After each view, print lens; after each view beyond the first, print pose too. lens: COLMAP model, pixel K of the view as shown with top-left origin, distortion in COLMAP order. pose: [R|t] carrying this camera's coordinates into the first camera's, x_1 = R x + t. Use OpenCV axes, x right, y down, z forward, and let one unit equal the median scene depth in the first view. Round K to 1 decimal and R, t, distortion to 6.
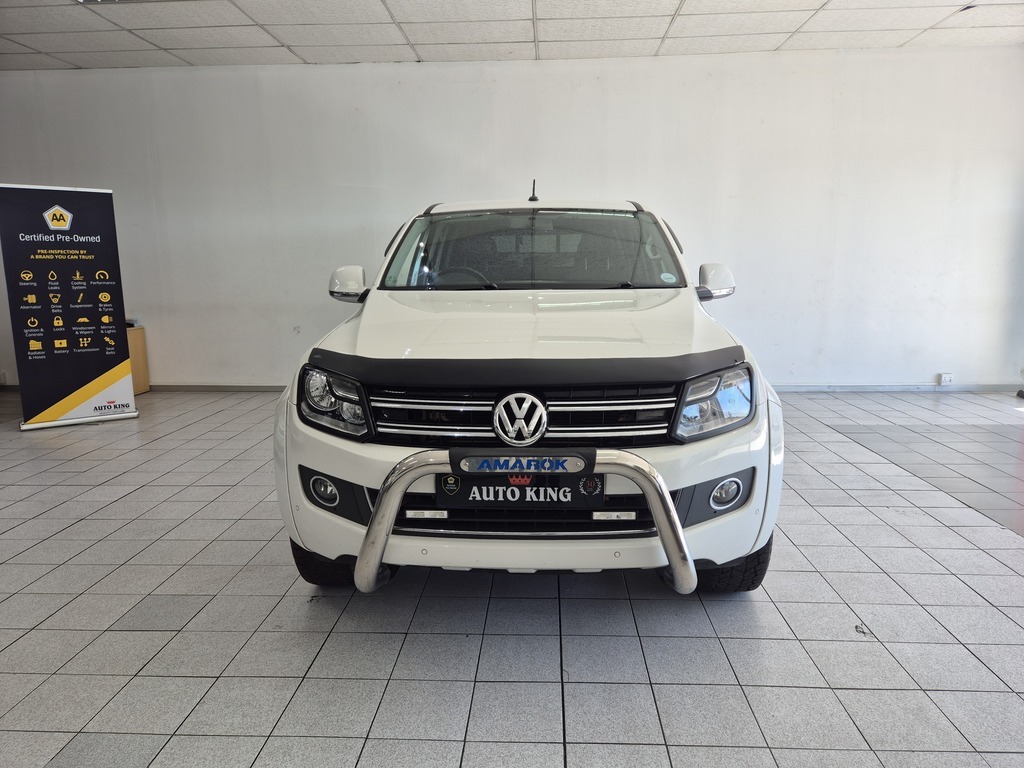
lens RADIAL K [[692.8, 0, 518.4], [0, 692.8, 398.1], [0, 0, 1]] dist [0.053831, -0.047630]
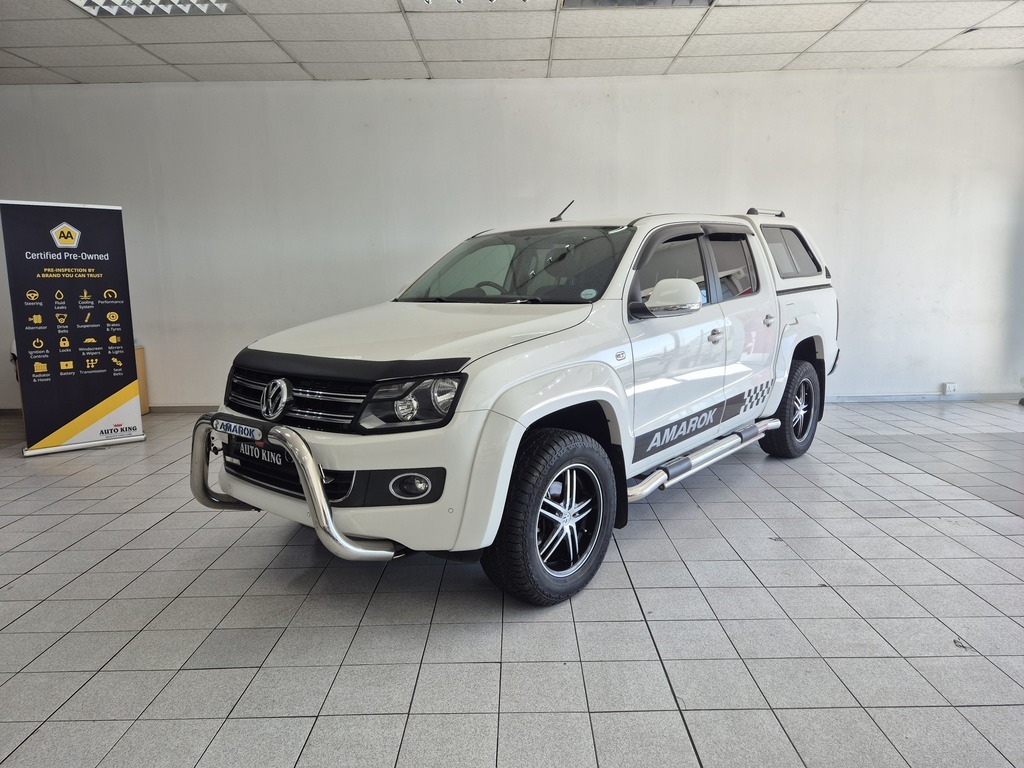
lens RADIAL K [[692.8, 0, 519.2], [0, 692.8, 391.6], [0, 0, 1]] dist [0.053831, -0.047630]
pose [[0.998770, -0.014841, 0.047304, -0.089633], [0.016211, 0.999456, -0.028708, -0.004362], [-0.046852, 0.029440, 0.998468, 0.013315]]
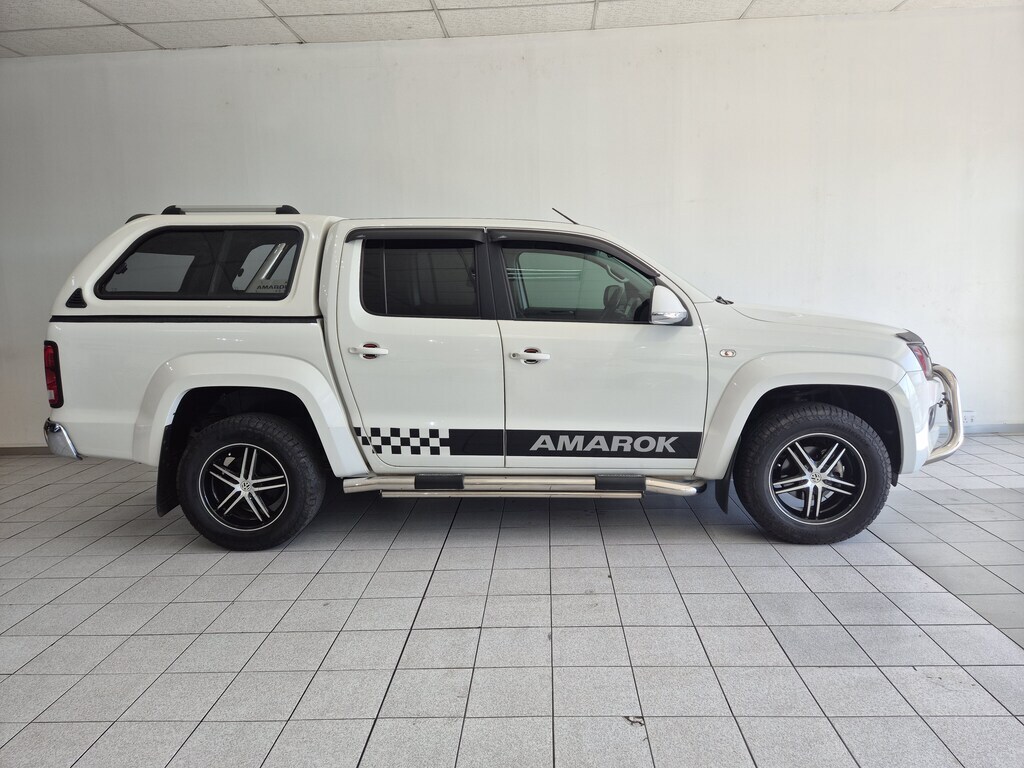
lens RADIAL K [[692.8, 0, 517.9], [0, 692.8, 391.3], [0, 0, 1]] dist [0.053831, -0.047630]
pose [[0.999713, -0.023907, 0.001406, 0.128842], [0.023938, 0.999282, -0.029365, -0.063869], [-0.000702, 0.029390, 0.999568, 0.265579]]
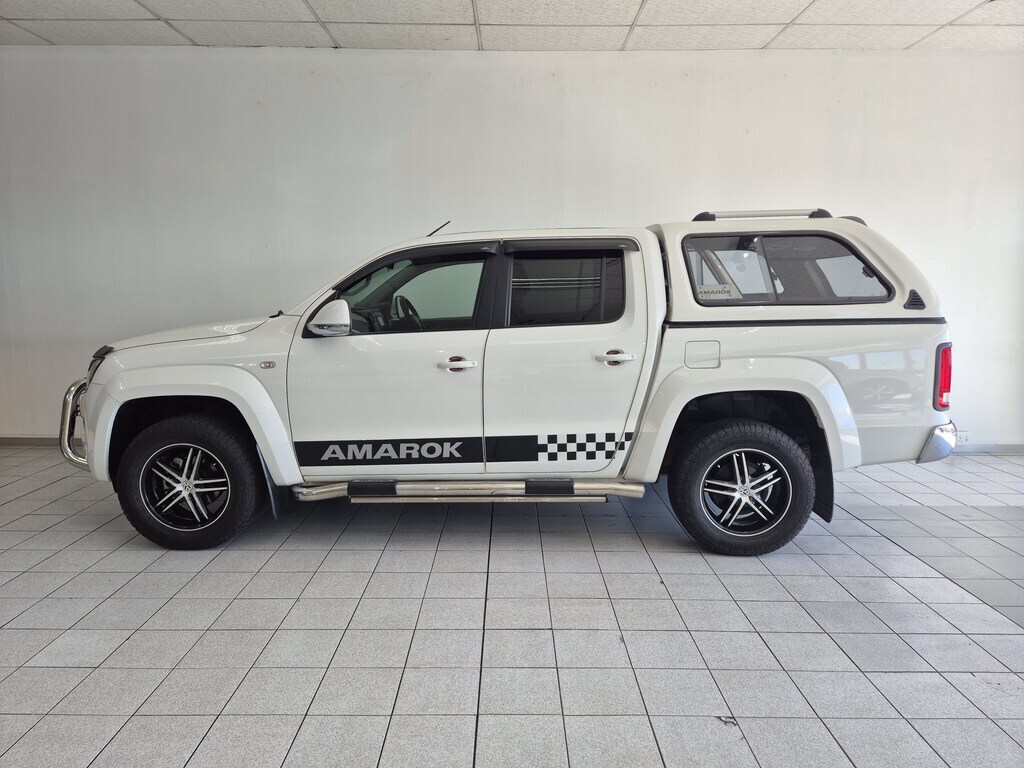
lens RADIAL K [[692.8, 0, 510.4], [0, 692.8, 384.0], [0, 0, 1]] dist [0.053831, -0.047630]
pose [[0.998743, 0.010033, 0.049106, 0.033917], [-0.007735, 0.998875, -0.046775, -0.066020], [-0.049520, 0.046337, 0.997698, 0.249595]]
